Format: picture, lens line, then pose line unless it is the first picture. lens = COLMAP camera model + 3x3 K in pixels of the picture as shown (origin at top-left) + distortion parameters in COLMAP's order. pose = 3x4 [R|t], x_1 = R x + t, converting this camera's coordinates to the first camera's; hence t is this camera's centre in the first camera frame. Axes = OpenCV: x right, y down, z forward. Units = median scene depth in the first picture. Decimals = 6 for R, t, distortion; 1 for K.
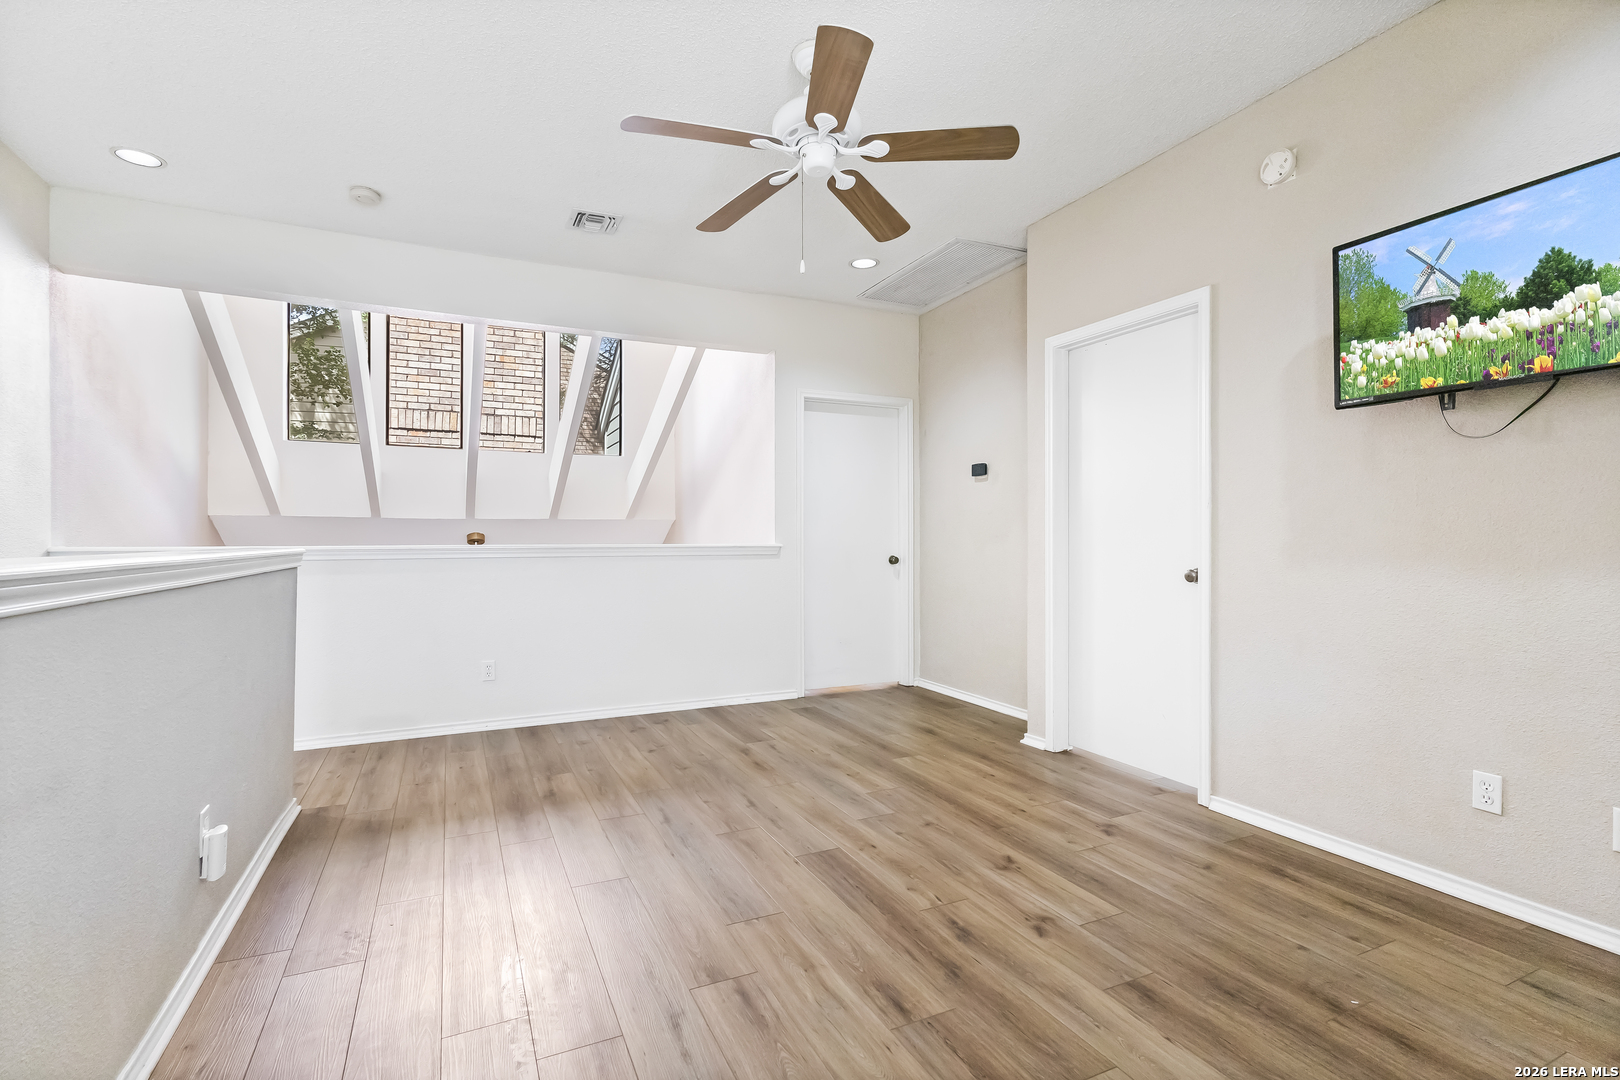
lens RADIAL K [[743.0, 0, 799.1], [0, 743.0, 544.5], [0, 0, 1]] dist [-0.022589, -0.000163]
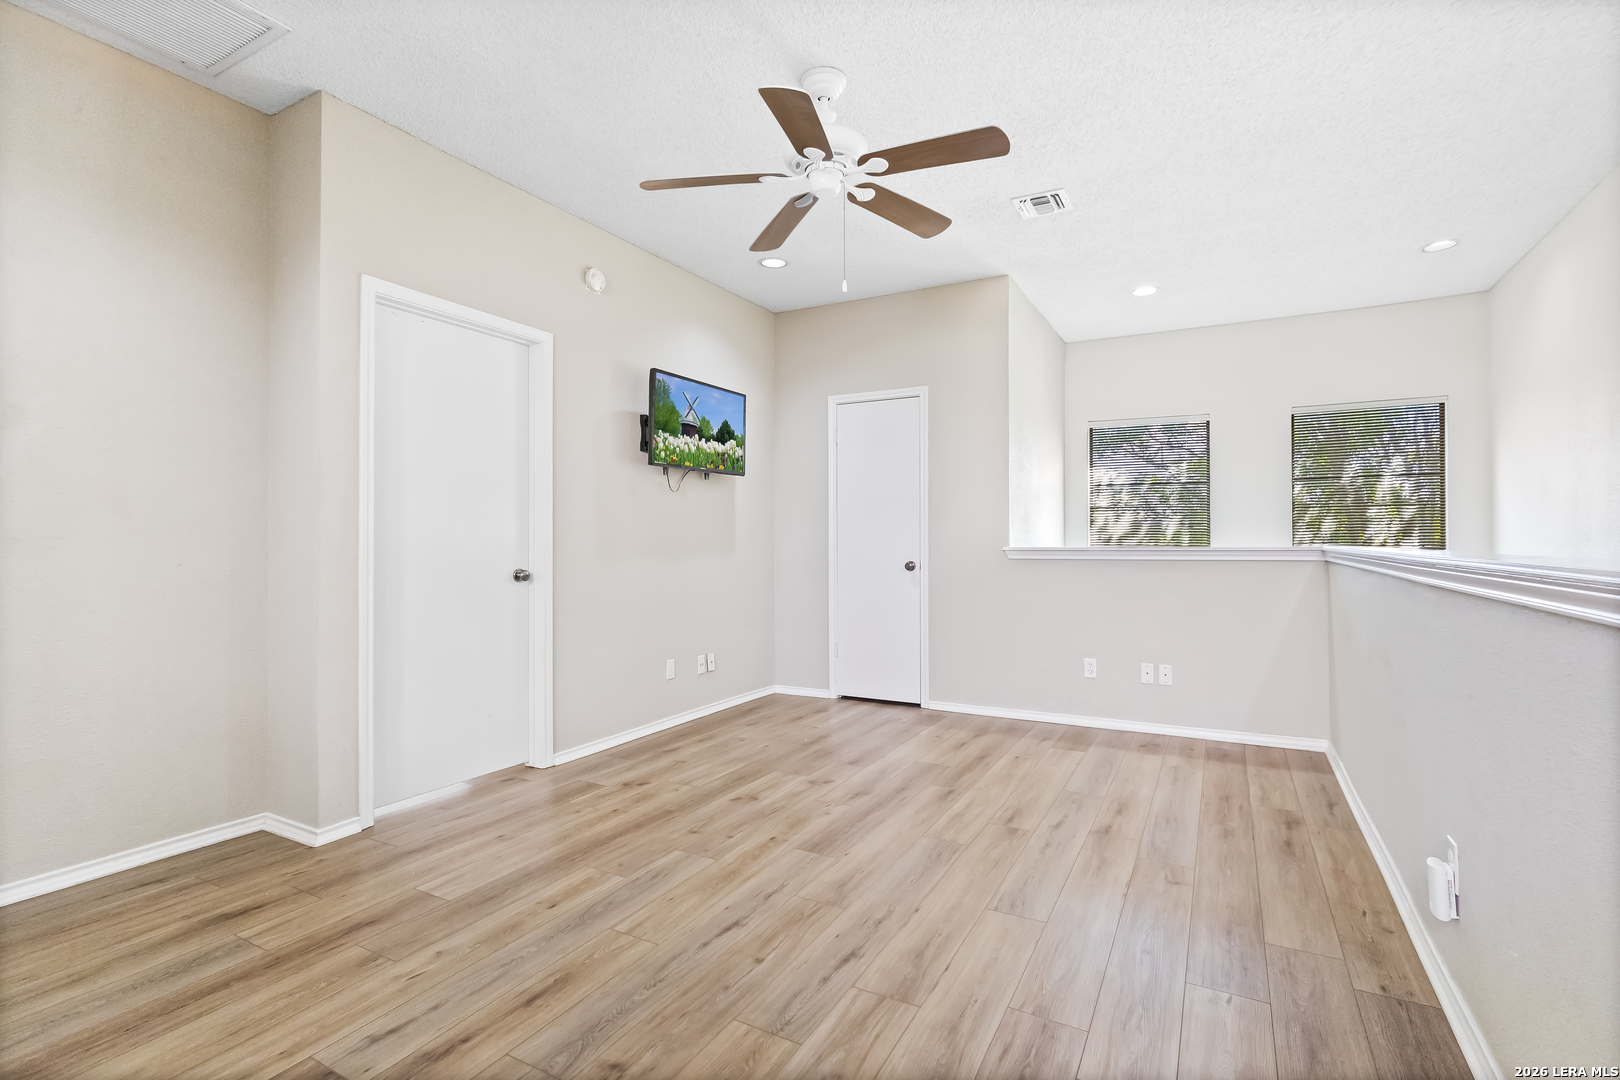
lens RADIAL K [[743.0, 0, 799.1], [0, 743.0, 544.5], [0, 0, 1]] dist [-0.022589, -0.000163]
pose [[-0.570101, -0.003482, 0.821567, -0.843395], [0.011836, 0.999852, 0.012451, -0.023957], [-0.821489, 0.016822, -0.569976, 1.681460]]
